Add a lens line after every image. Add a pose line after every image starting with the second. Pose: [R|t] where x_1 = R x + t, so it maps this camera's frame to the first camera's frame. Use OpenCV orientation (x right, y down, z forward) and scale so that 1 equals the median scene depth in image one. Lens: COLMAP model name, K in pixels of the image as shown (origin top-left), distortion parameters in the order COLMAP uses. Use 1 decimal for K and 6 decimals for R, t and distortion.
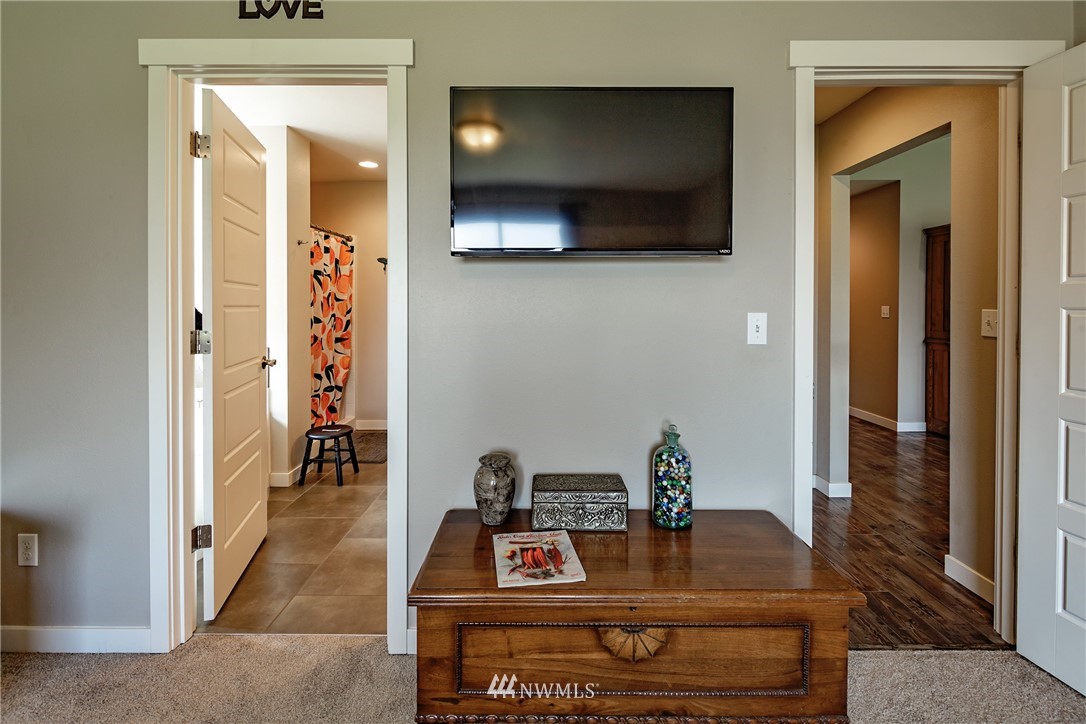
lens RADIAL K [[473.0, 0, 556.0], [0, 473.0, 315.7], [0, 0, 1]] dist [-0.006655, -0.001566]
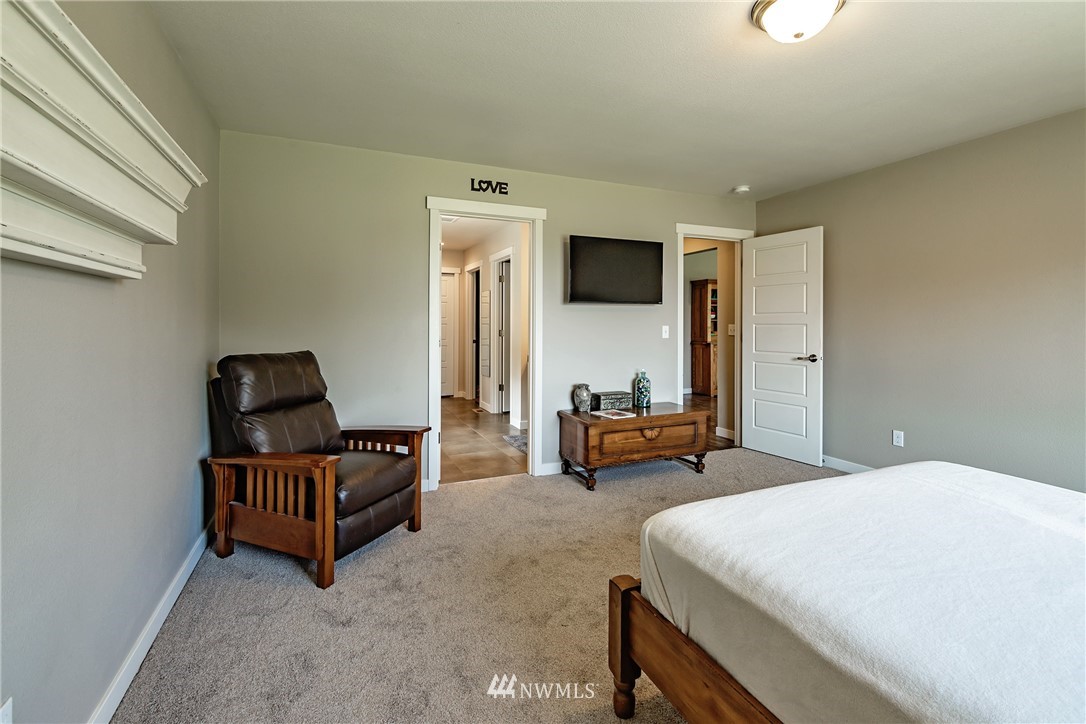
lens RADIAL K [[473.0, 0, 526.5], [0, 473.0, 331.1], [0, 0, 1]] dist [-0.006655, -0.001566]
pose [[0.923784, -0.005835, 0.382869, -1.299523], [0.006406, 0.999979, -0.000214, 0.017937], [-0.382860, 0.002651, 0.923802, -1.128995]]
